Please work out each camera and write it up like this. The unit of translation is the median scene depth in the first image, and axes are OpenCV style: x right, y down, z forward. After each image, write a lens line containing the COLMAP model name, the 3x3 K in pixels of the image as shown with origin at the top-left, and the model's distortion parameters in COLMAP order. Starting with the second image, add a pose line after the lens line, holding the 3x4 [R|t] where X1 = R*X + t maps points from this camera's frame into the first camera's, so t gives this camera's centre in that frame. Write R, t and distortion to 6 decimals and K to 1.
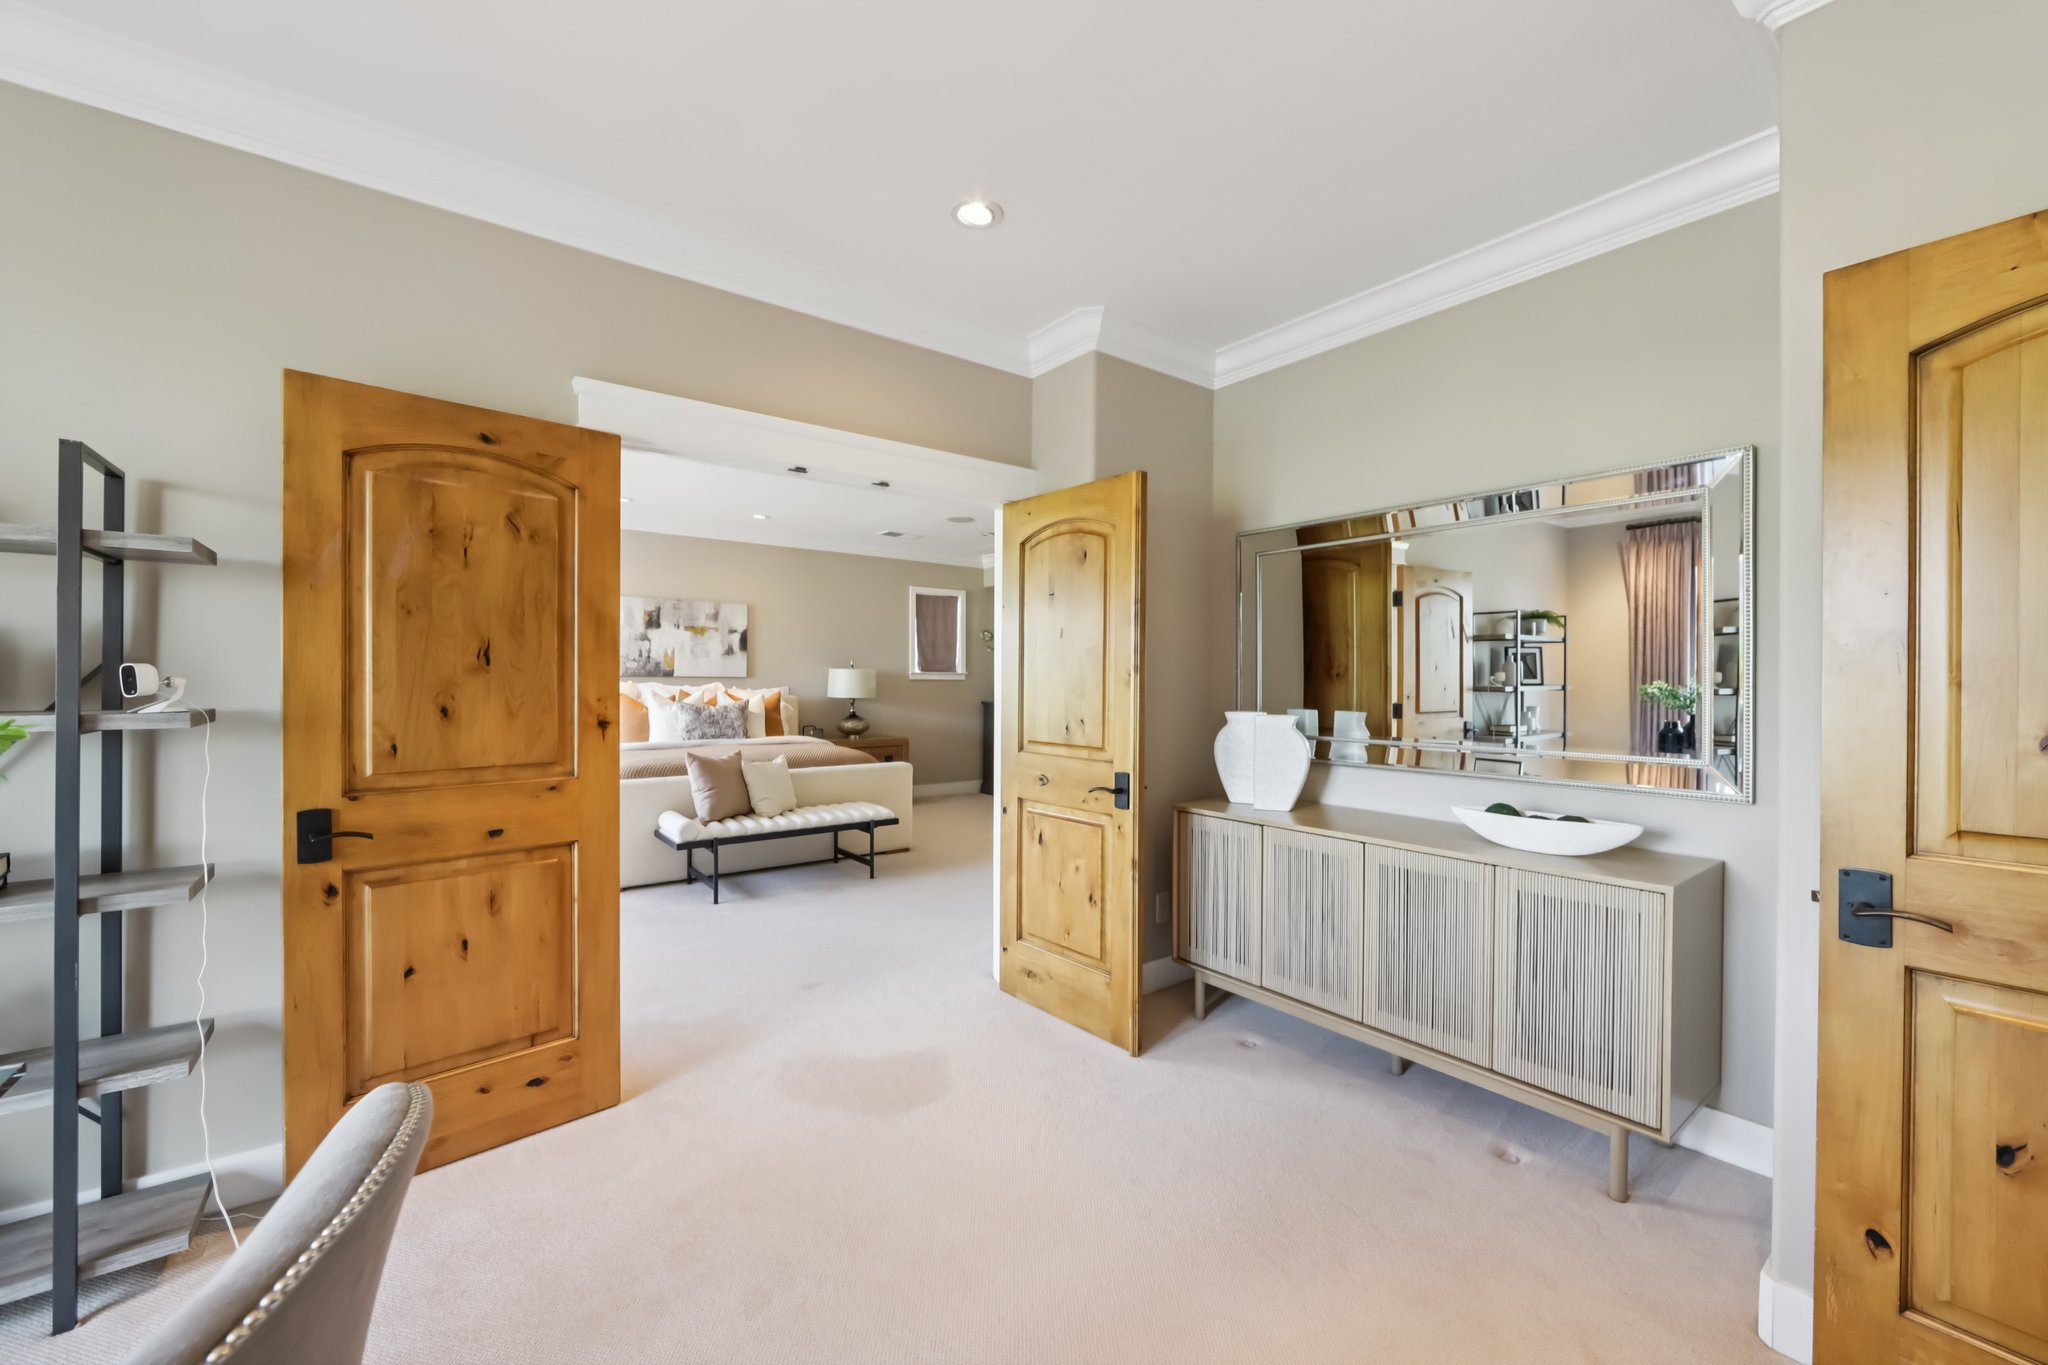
lens RADIAL K [[814.0, 0, 1024.0], [0, 814.0, 682.5], [0, 0, 1]] dist [-0.003027, -0.000078]
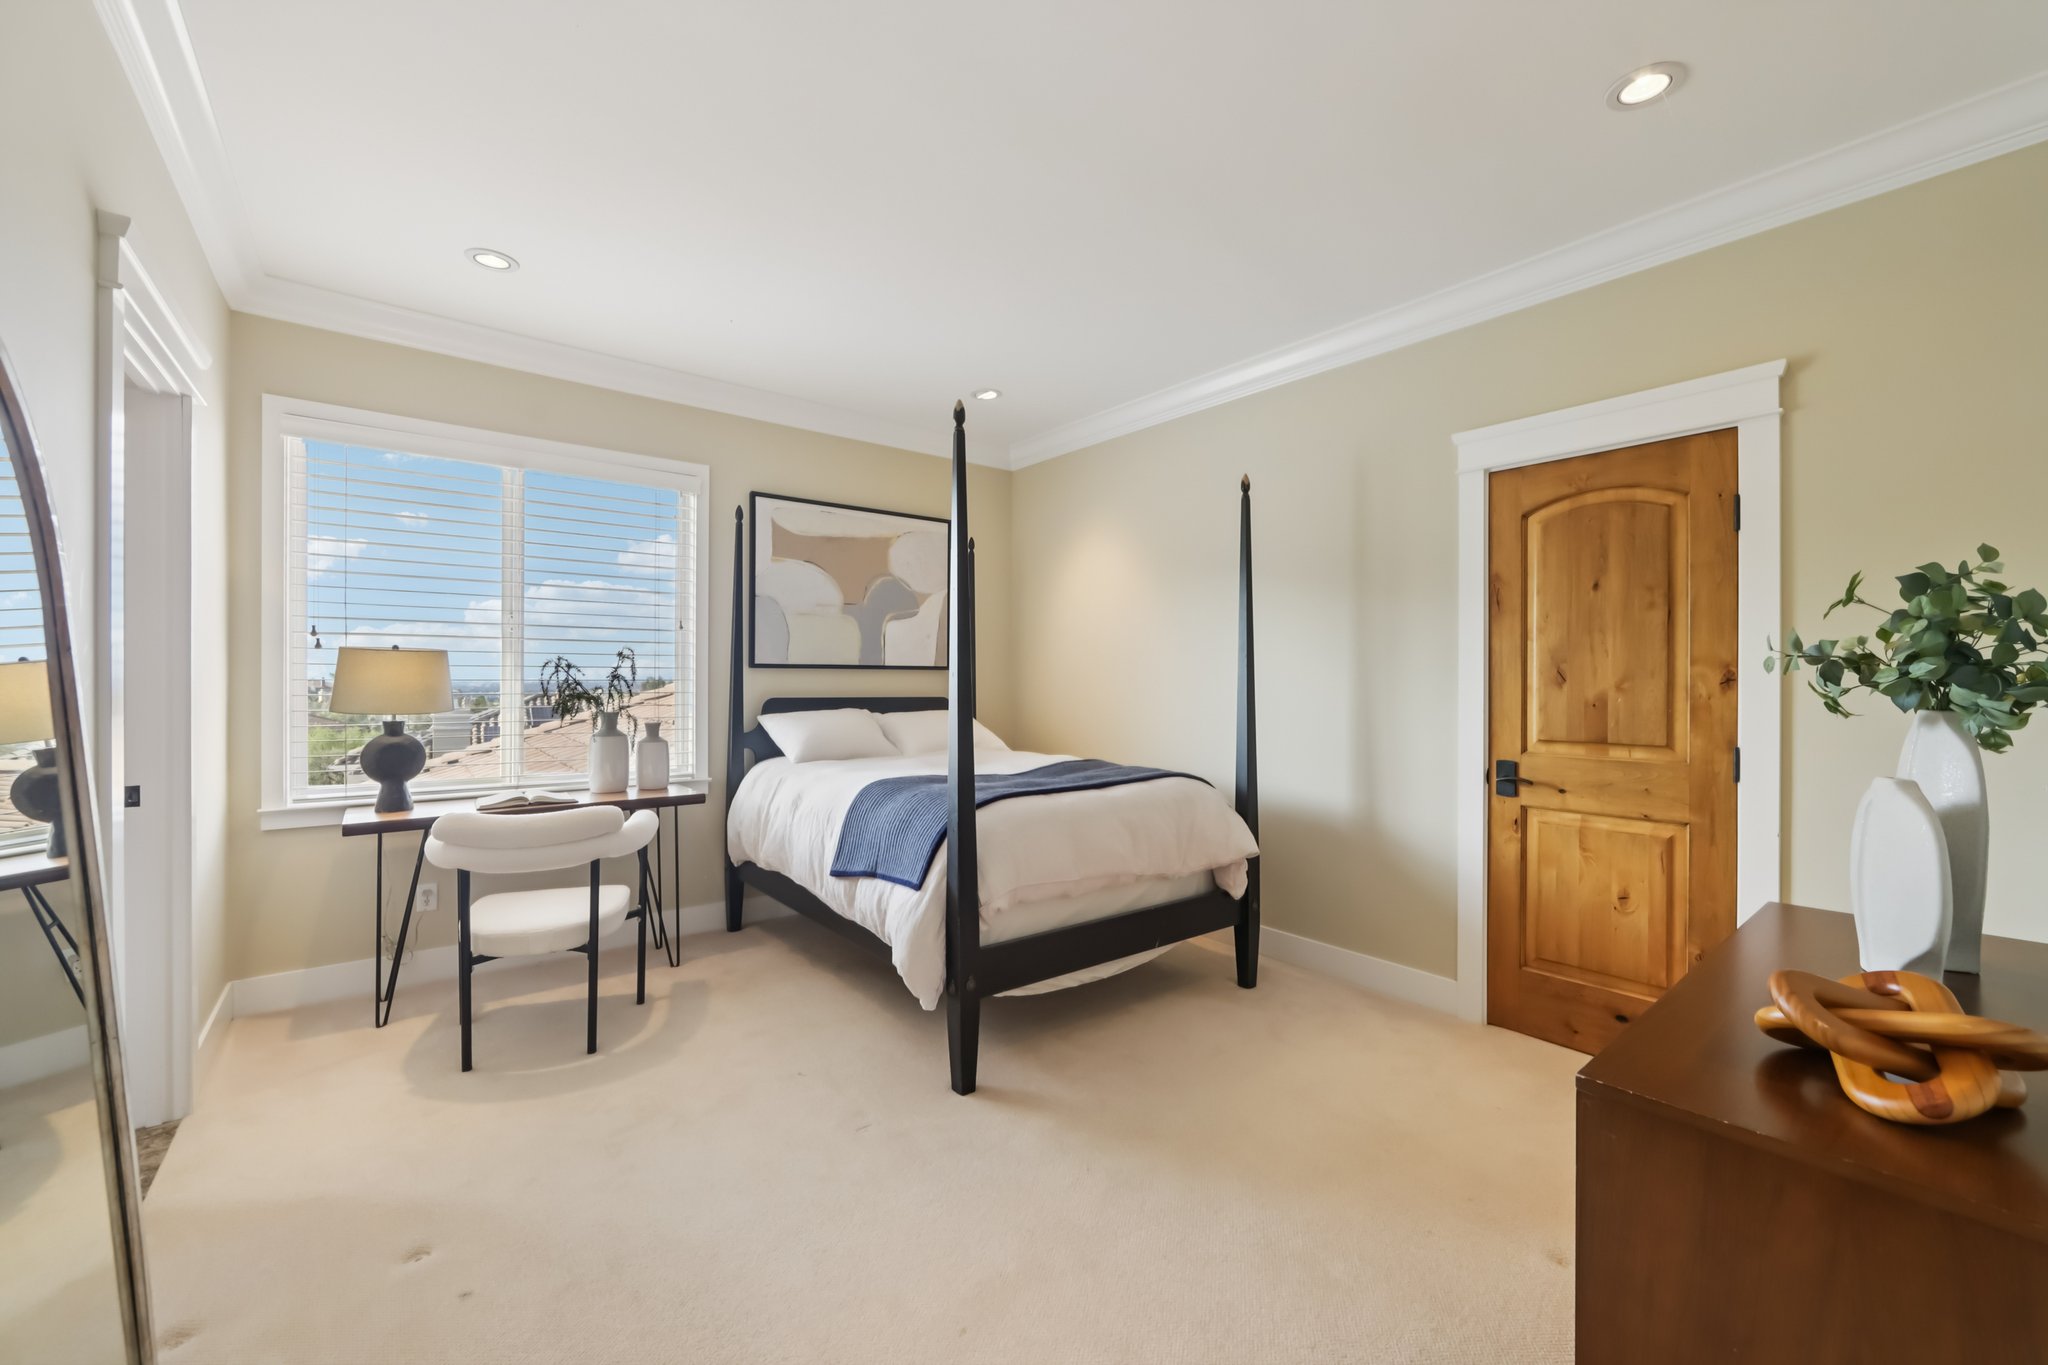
lens RADIAL K [[814.0, 0, 1024.0], [0, 814.0, 682.5], [0, 0, 1]] dist [-0.003027, -0.000078]
pose [[0.999971, -0.002944, 0.007047, -0.218858], [0.002939, 0.999995, 0.000698, 0.024459], [-0.007049, -0.000677, 0.999975, -1.095465]]
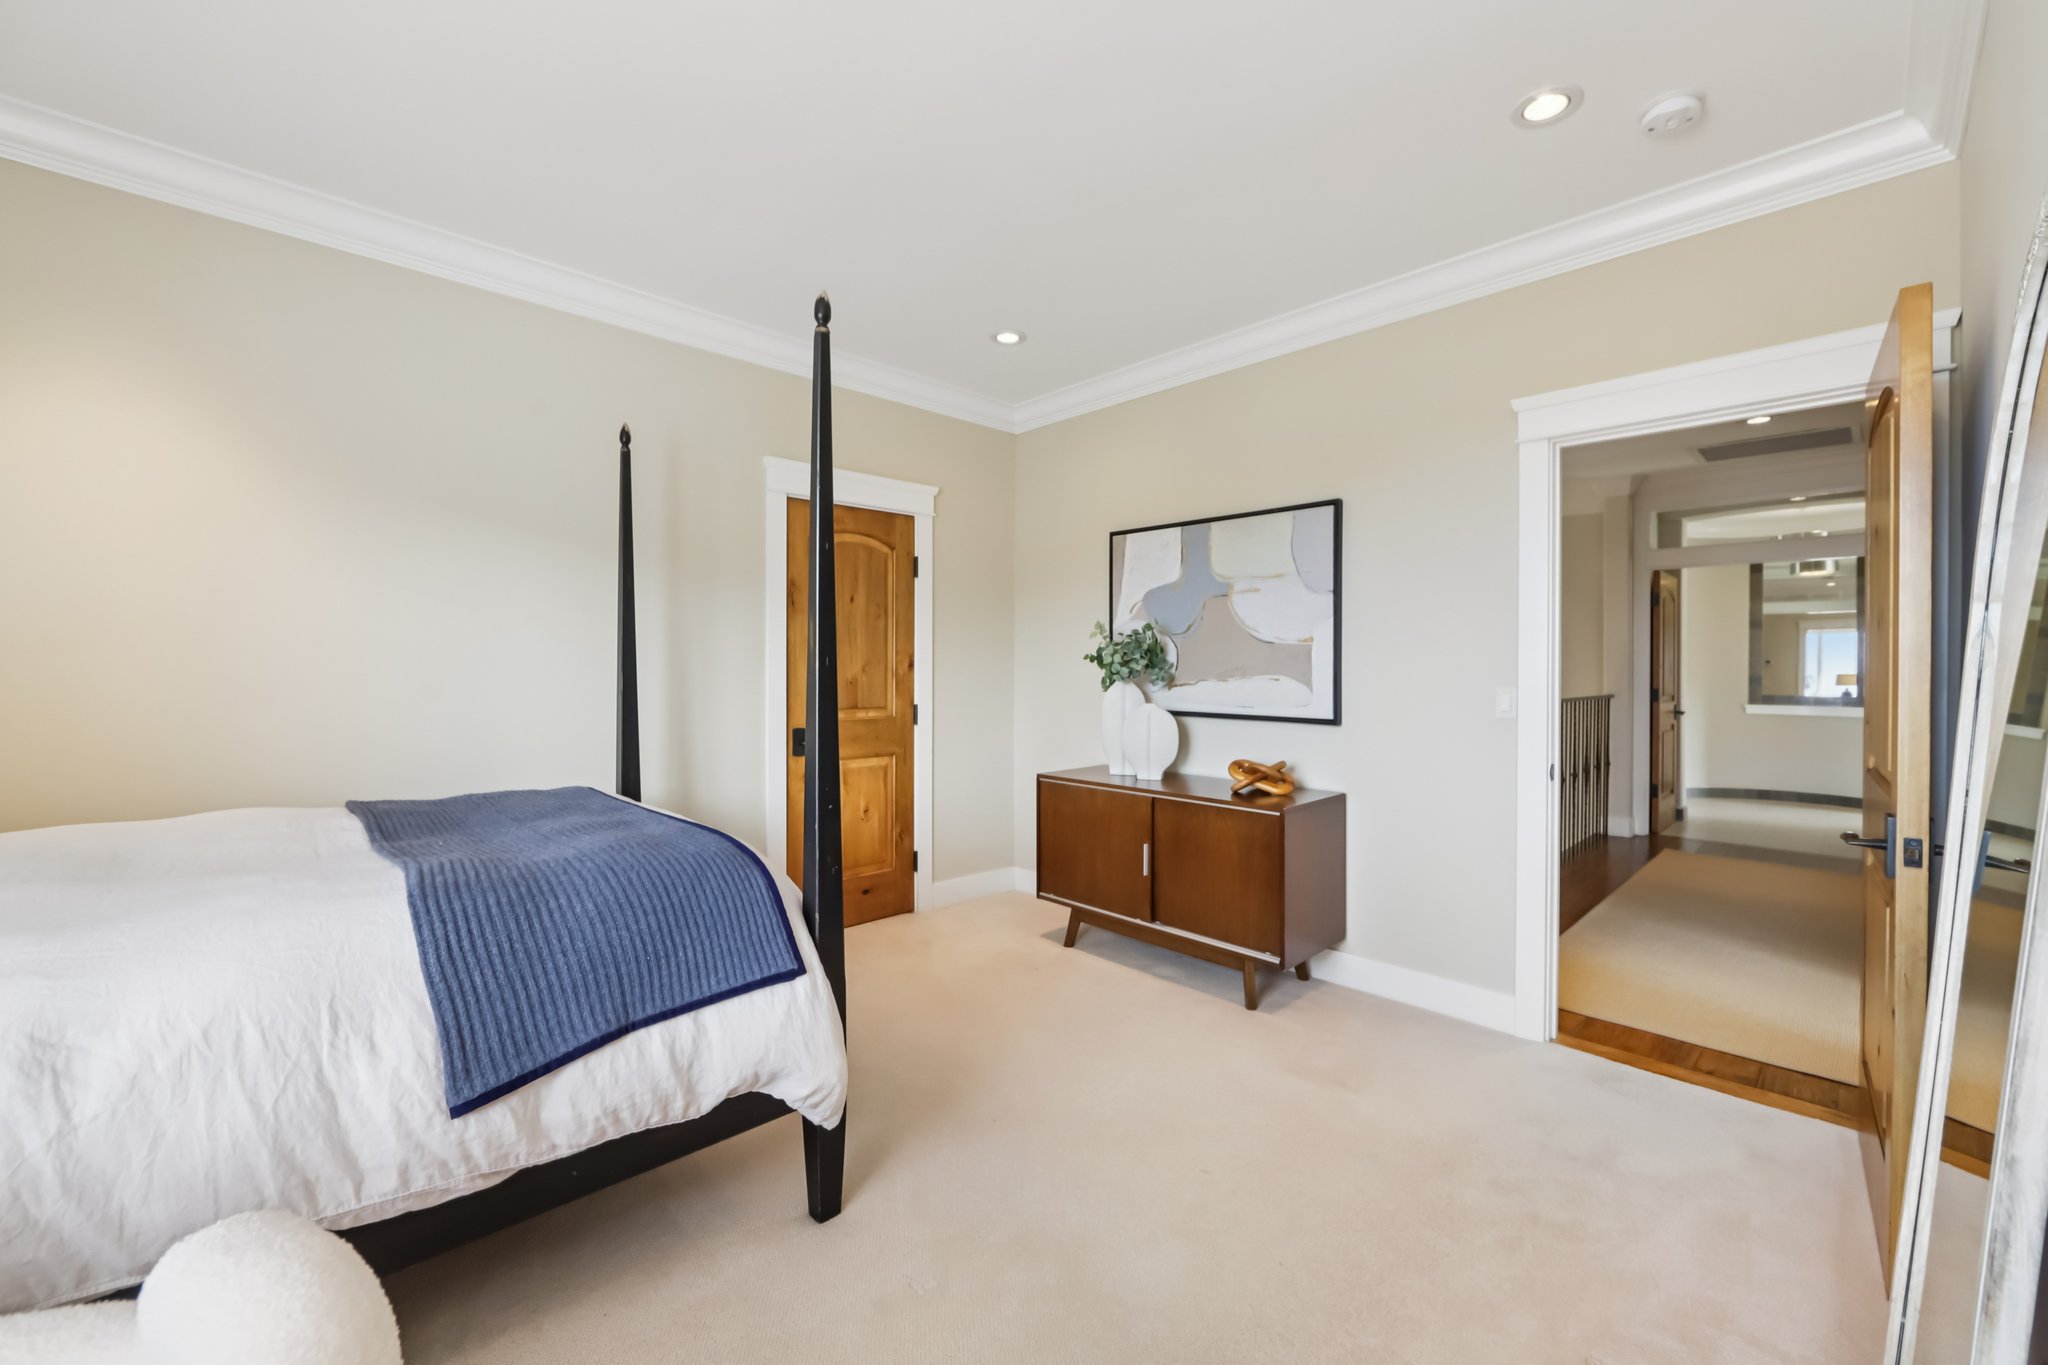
lens RADIAL K [[814.0, 0, 1024.0], [0, 814.0, 682.5], [0, 0, 1]] dist [-0.003027, -0.000078]
pose [[-0.073229, -0.026678, 0.996958, -1.695564], [0.006132, 0.999611, 0.027200, 0.010902], [-0.997296, 0.008105, -0.073037, 0.473507]]
